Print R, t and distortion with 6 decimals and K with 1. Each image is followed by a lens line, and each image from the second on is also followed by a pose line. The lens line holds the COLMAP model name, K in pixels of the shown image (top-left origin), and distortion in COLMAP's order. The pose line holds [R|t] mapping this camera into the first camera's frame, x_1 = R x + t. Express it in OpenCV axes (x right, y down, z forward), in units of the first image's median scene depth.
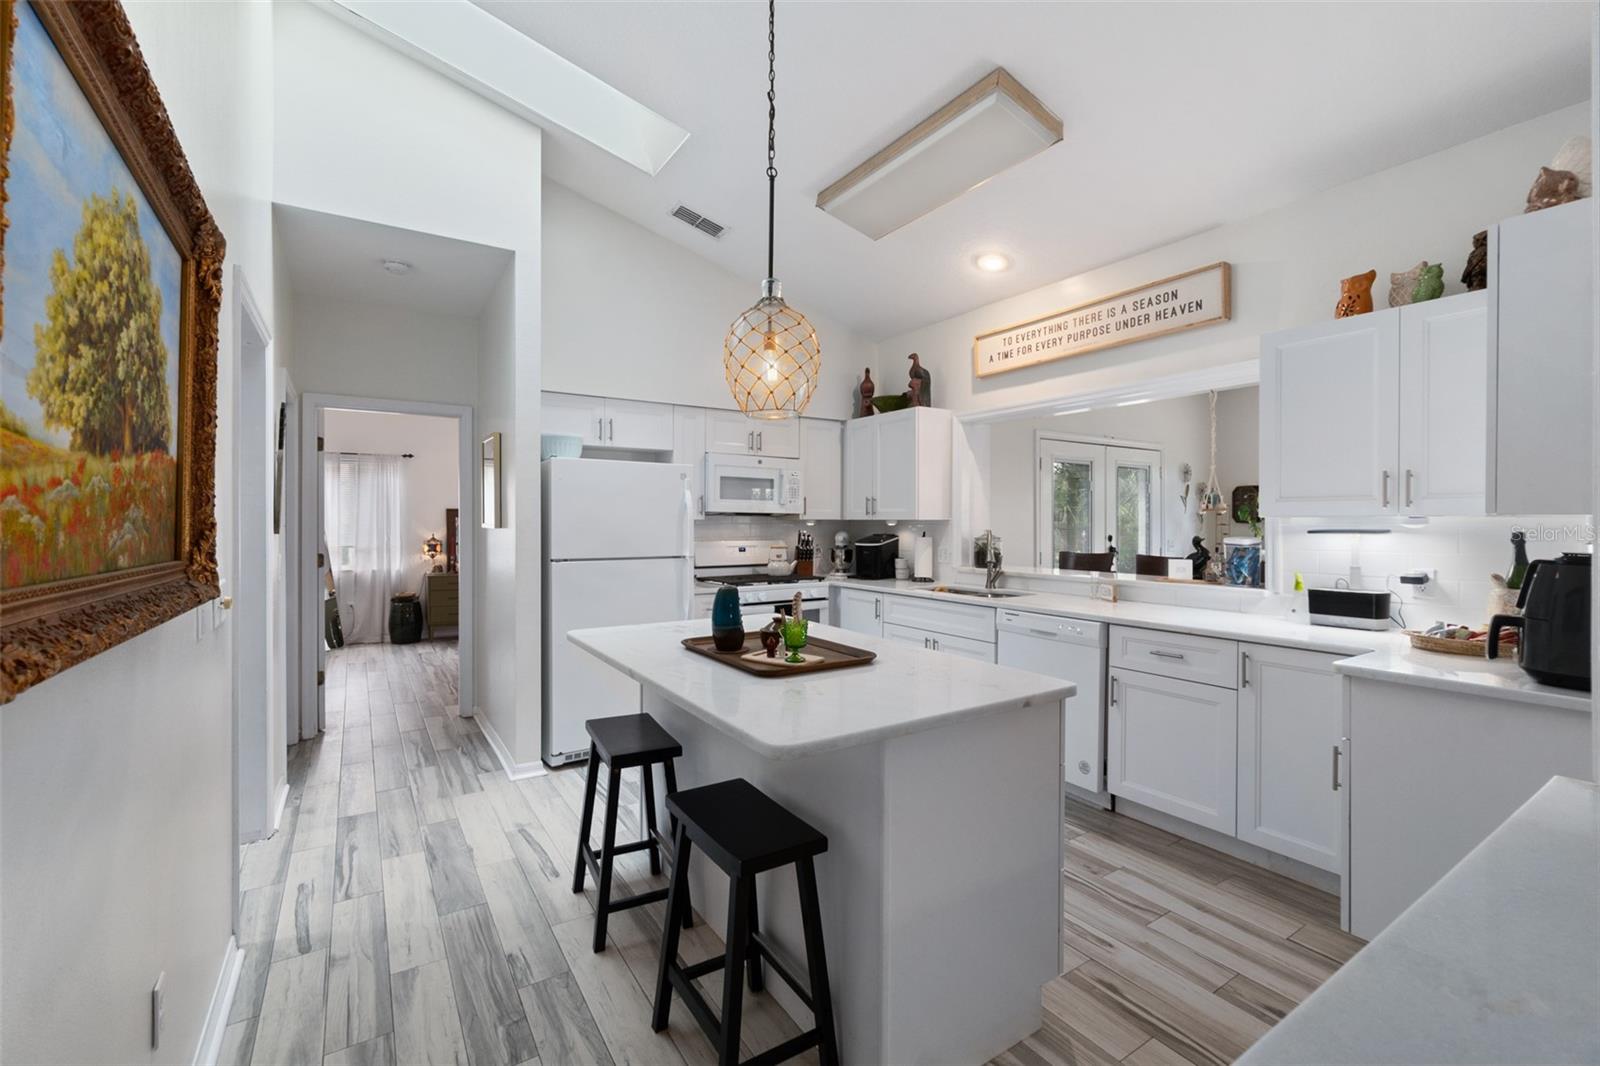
lens RADIAL K [[687.6, 0, 806.5], [0, 687.6, 528.3], [0, 0, 1]] dist [-0.005889, 0.001418]
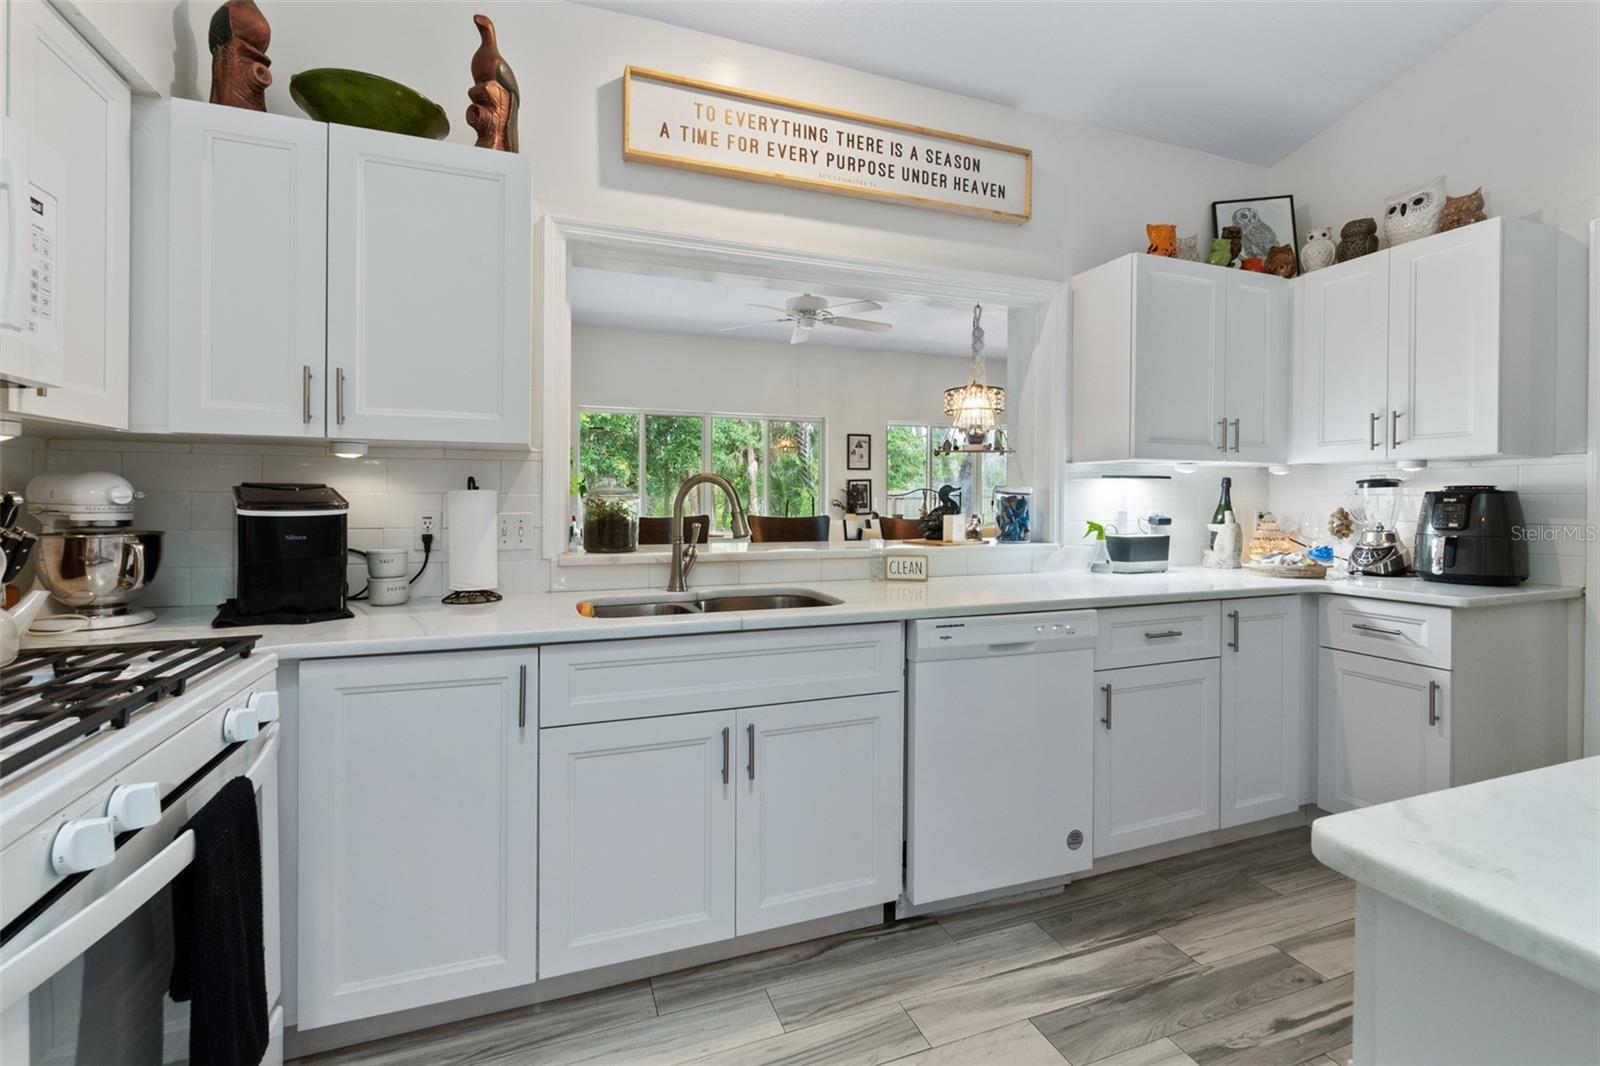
lens RADIAL K [[687.6, 0, 786.2], [0, 687.6, 506.2], [0, 0, 1]] dist [-0.005889, 0.001418]
pose [[0.232398, -0.012793, 0.972537, -0.249777], [0.007230, 0.999909, 0.011425, 0.026080], [-0.972594, 0.004376, 0.232469, 1.008594]]
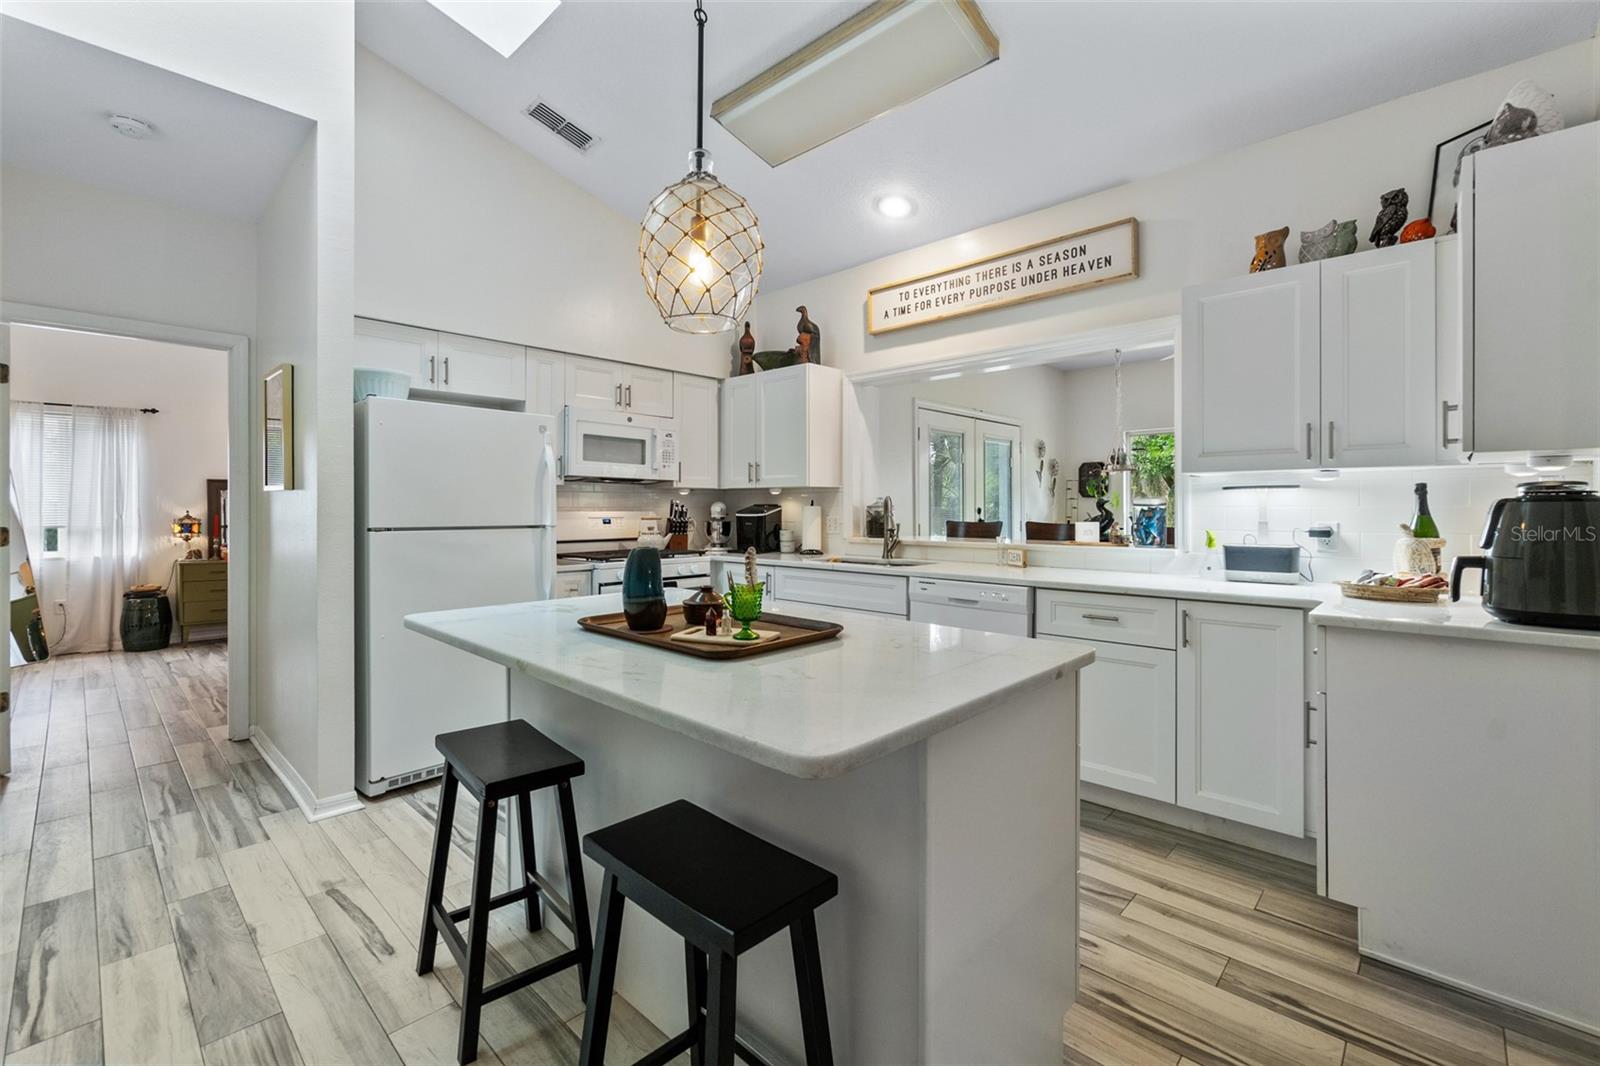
lens RADIAL K [[687.6, 0, 801.7], [0, 687.6, 510.4], [0, 0, 1]] dist [-0.005889, 0.001418]
pose [[0.972943, -0.003696, 0.231015, -0.078510], [0.005043, 0.999974, -0.005243, 0.032508], [-0.230989, 0.006267, 0.972936, 0.141259]]
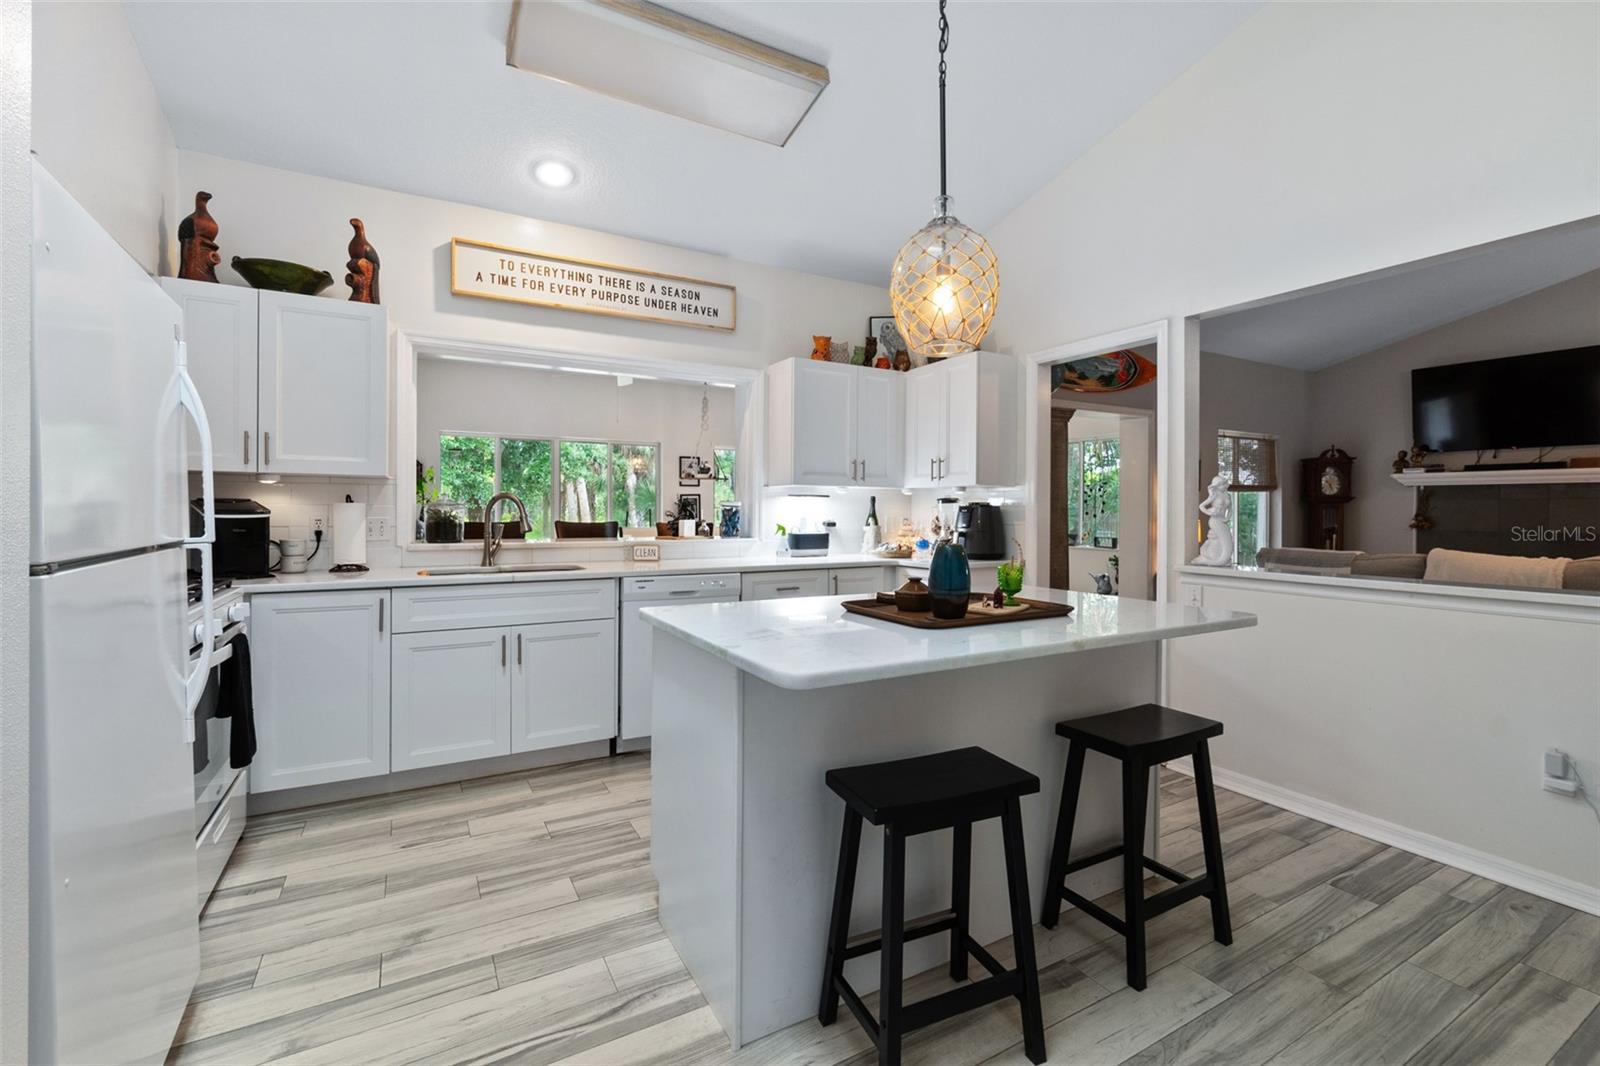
lens RADIAL K [[687.6, 0, 792.9], [0, 687.6, 521.1], [0, 0, 1]] dist [-0.005889, 0.001418]
pose [[0.071382, -0.015998, 0.997321, -0.628437], [0.005717, 0.999862, 0.015630, 0.030670], [-0.997433, 0.004586, 0.071463, 0.736829]]
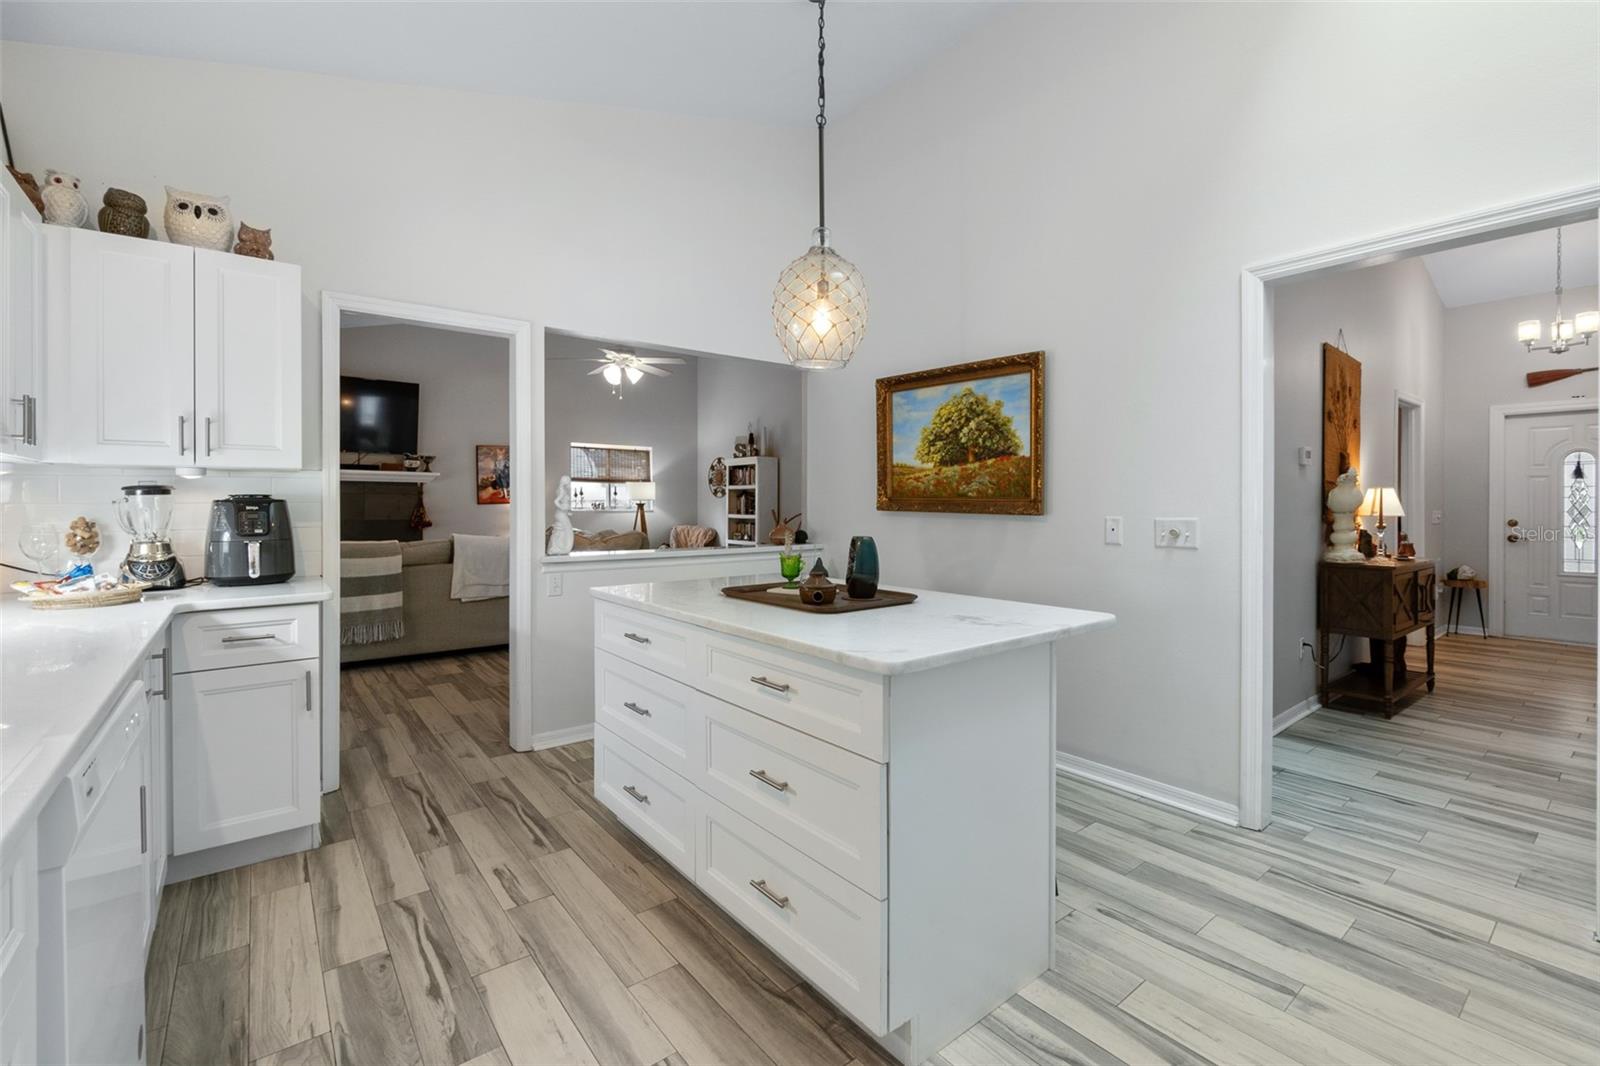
lens RADIAL K [[687.6, 0, 803.5], [0, 687.6, 508.5], [0, 0, 1]] dist [-0.005889, 0.001418]
pose [[-0.995696, -0.002678, -0.092639, 0.043163], [-0.004269, 0.999847, 0.016980, 0.018146], [0.092580, 0.017302, -0.995555, 1.306026]]
